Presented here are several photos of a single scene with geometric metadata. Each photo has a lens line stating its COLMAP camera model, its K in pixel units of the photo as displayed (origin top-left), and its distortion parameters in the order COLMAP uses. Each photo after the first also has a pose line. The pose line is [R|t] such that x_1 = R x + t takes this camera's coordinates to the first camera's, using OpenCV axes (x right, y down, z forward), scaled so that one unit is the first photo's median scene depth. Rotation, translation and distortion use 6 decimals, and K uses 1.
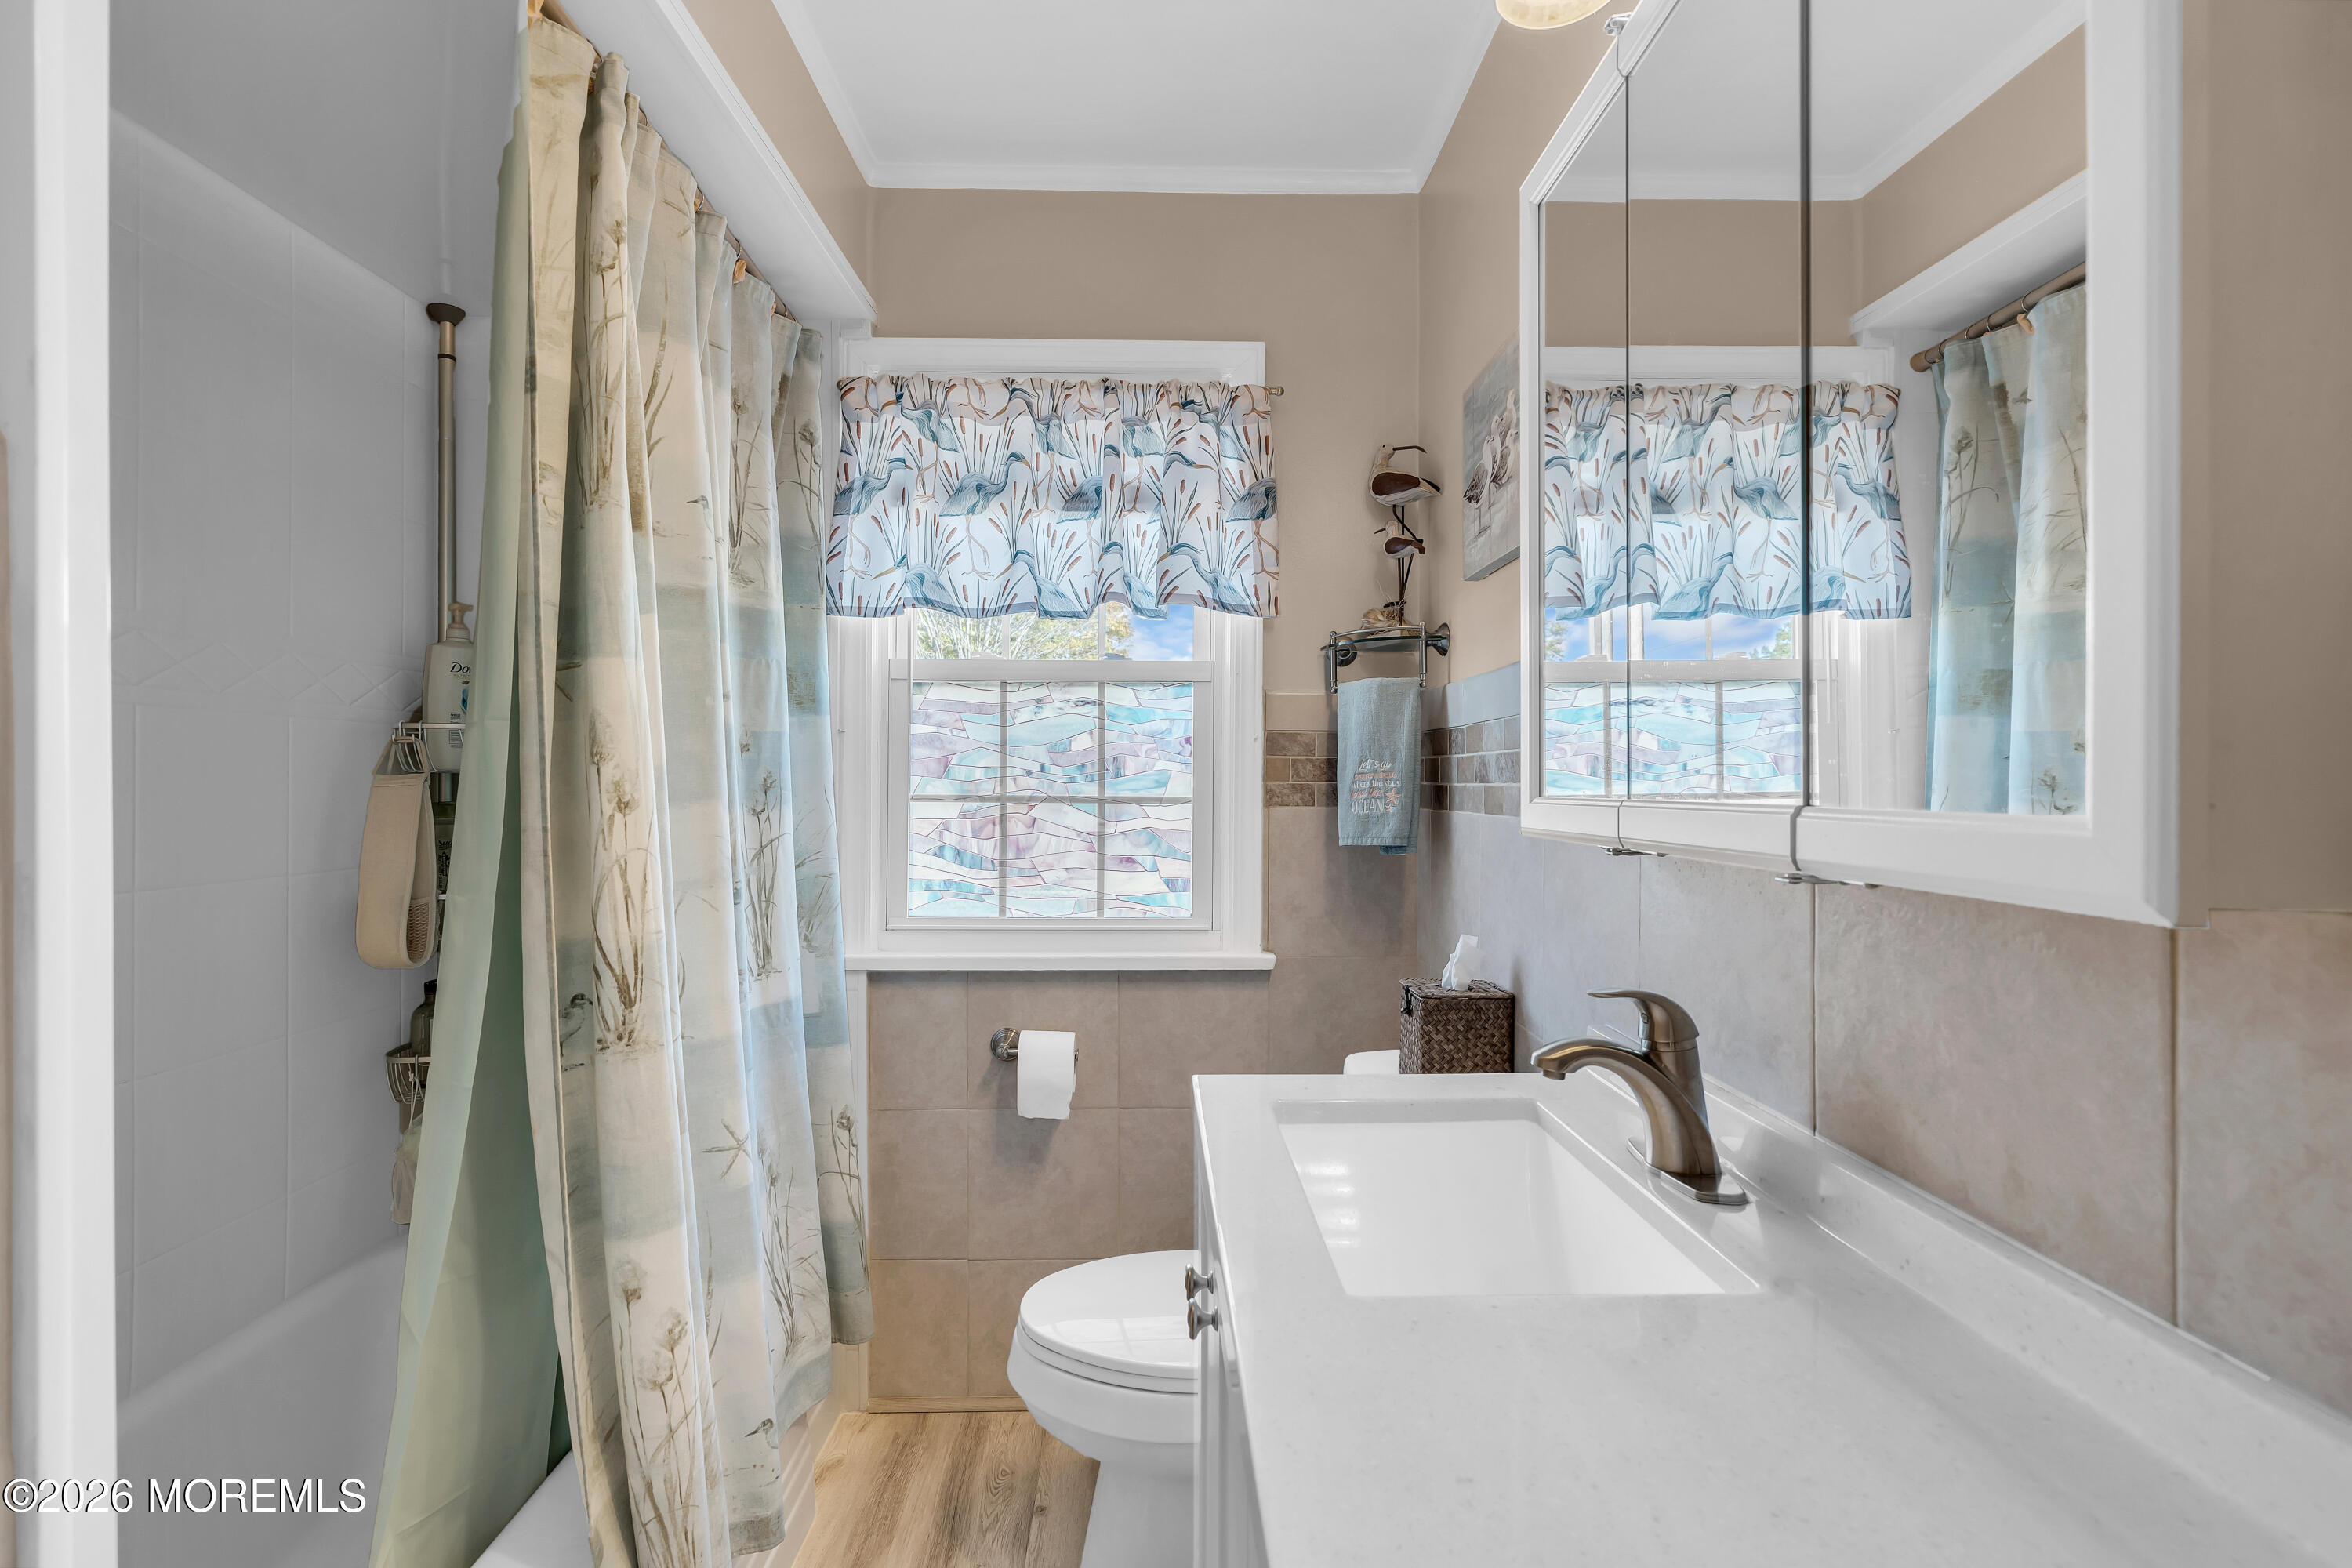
lens RADIAL K [[1061.4, 0, 1158.6], [0, 1061.4, 783.7], [0, 0, 1]] dist [-0.006467, 0.002457]
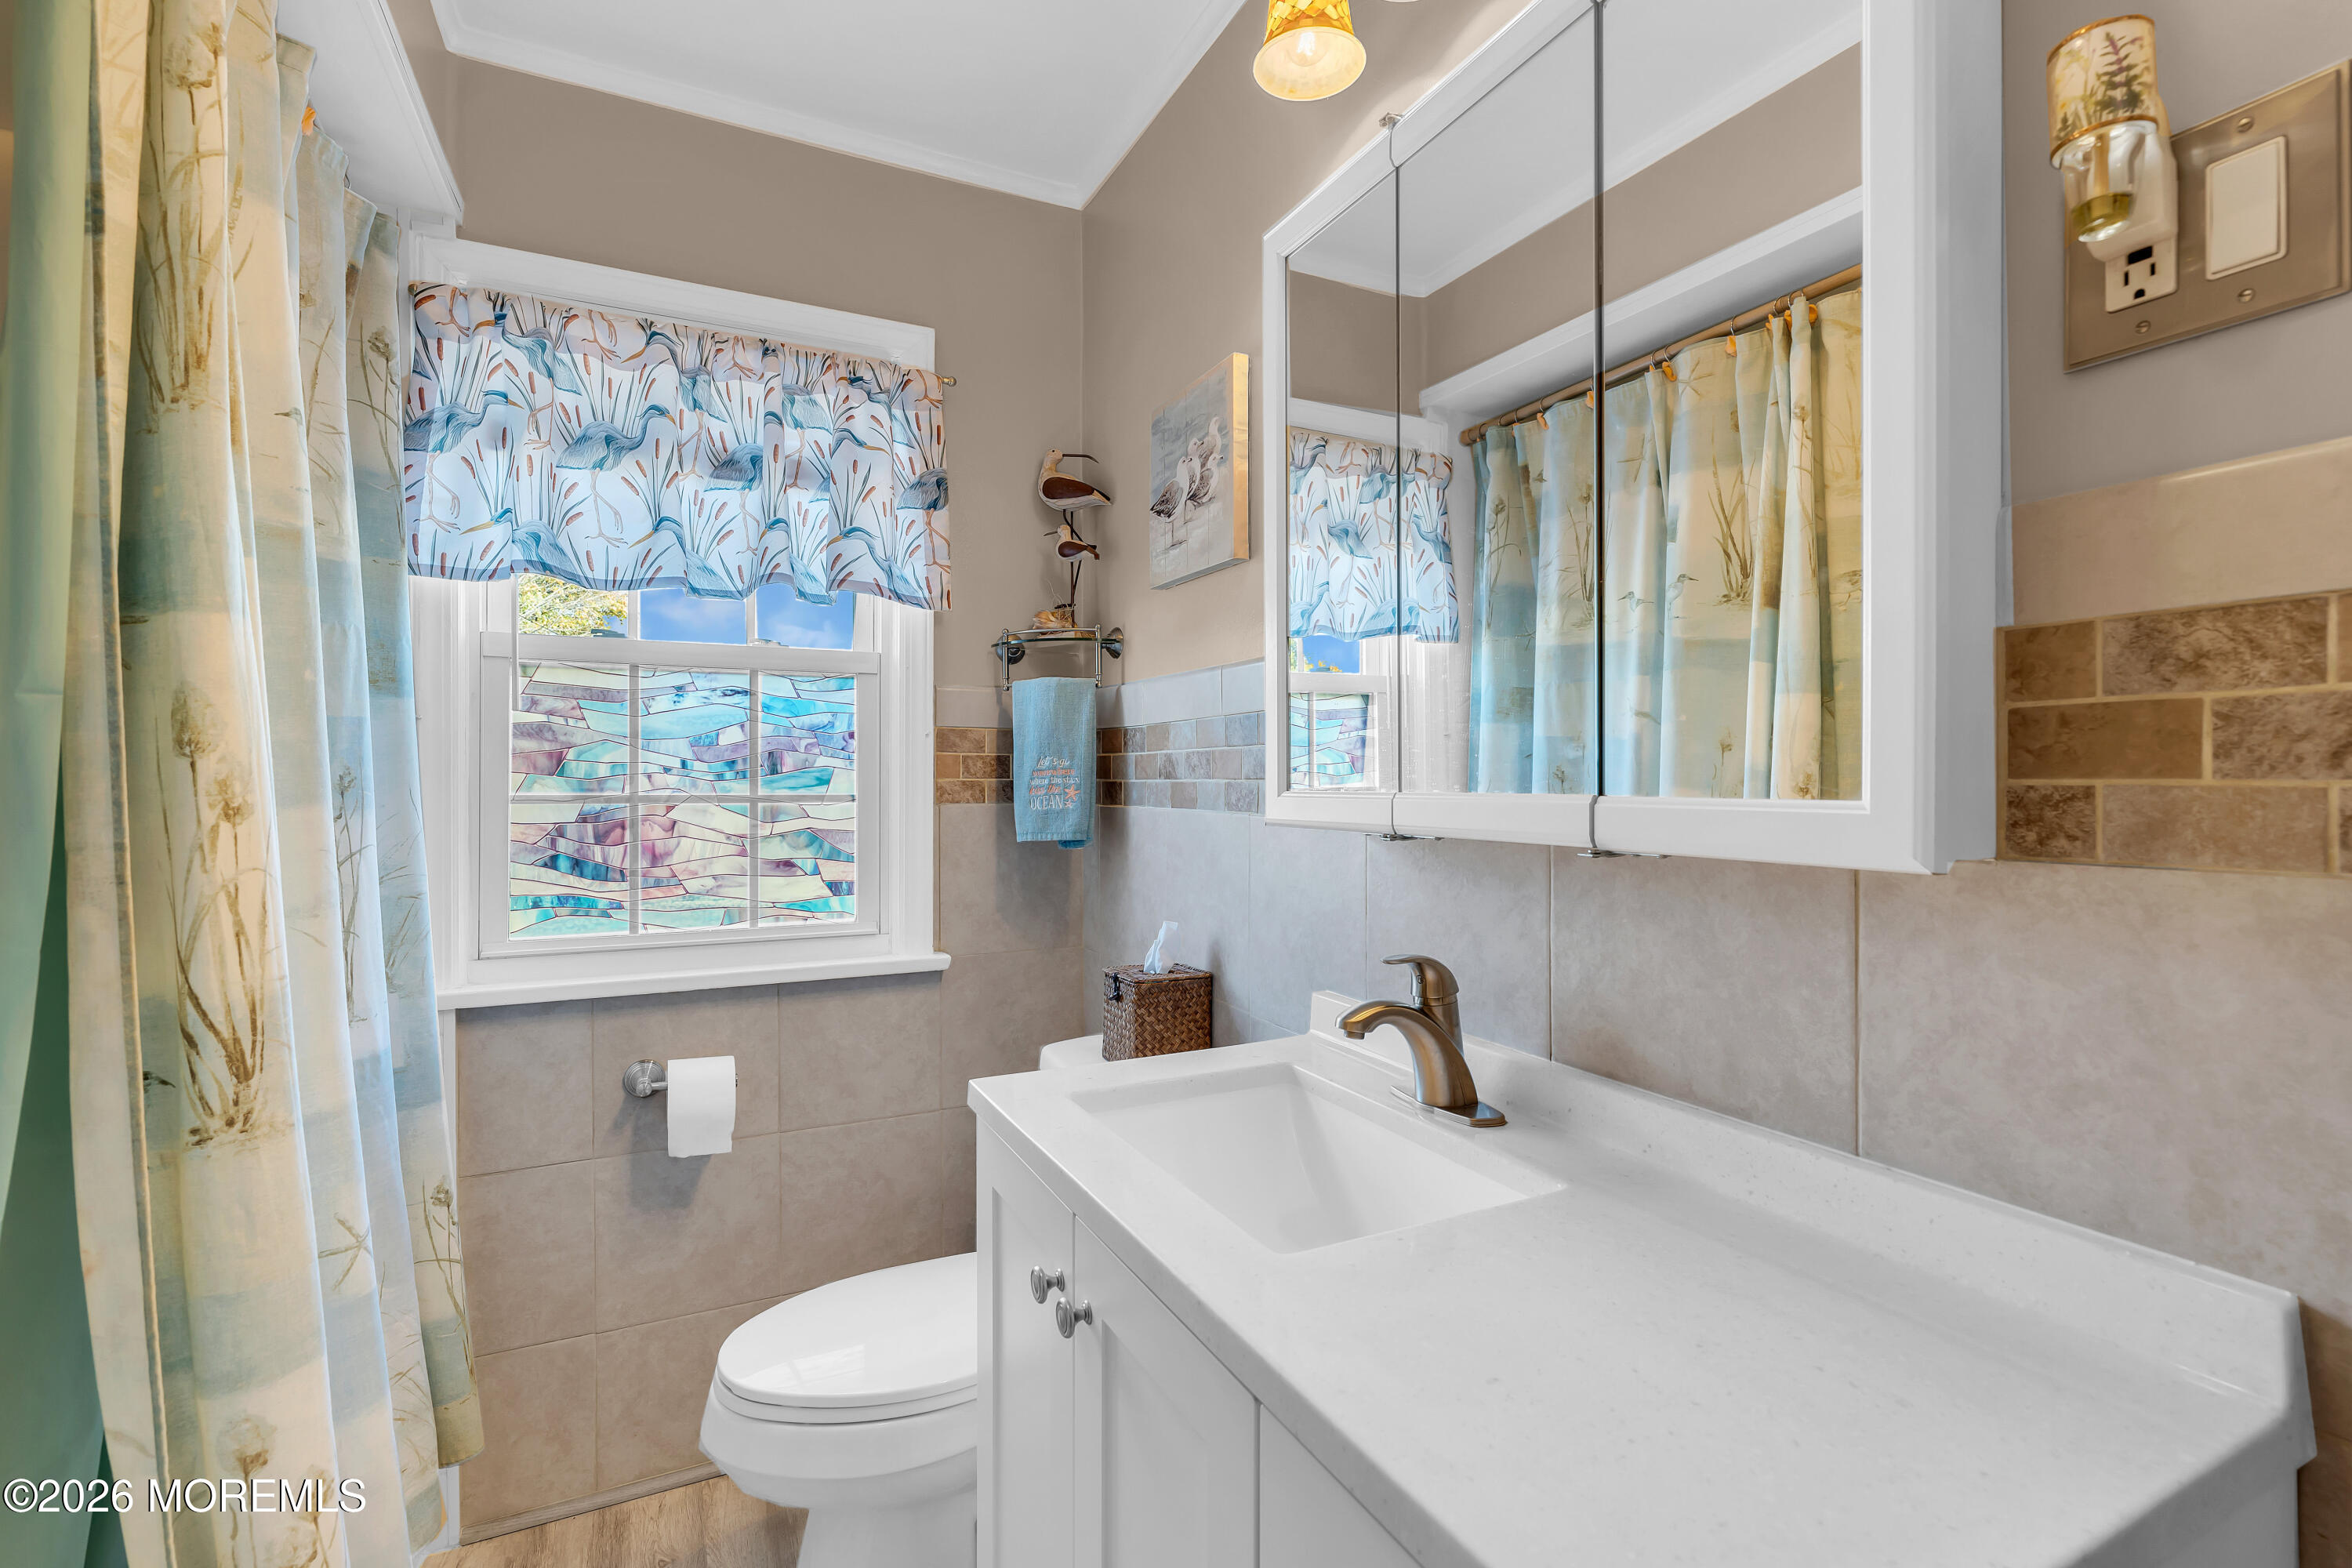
lens RADIAL K [[1061.4, 0, 1154.8], [0, 1061.4, 785.1], [0, 0, 1]] dist [-0.006467, 0.002457]
pose [[0.905520, -0.005043, 0.424274, -0.144662], [0.003519, 0.999984, 0.004376, 0.000435], [-0.424289, -0.002470, 0.905523, 0.030357]]
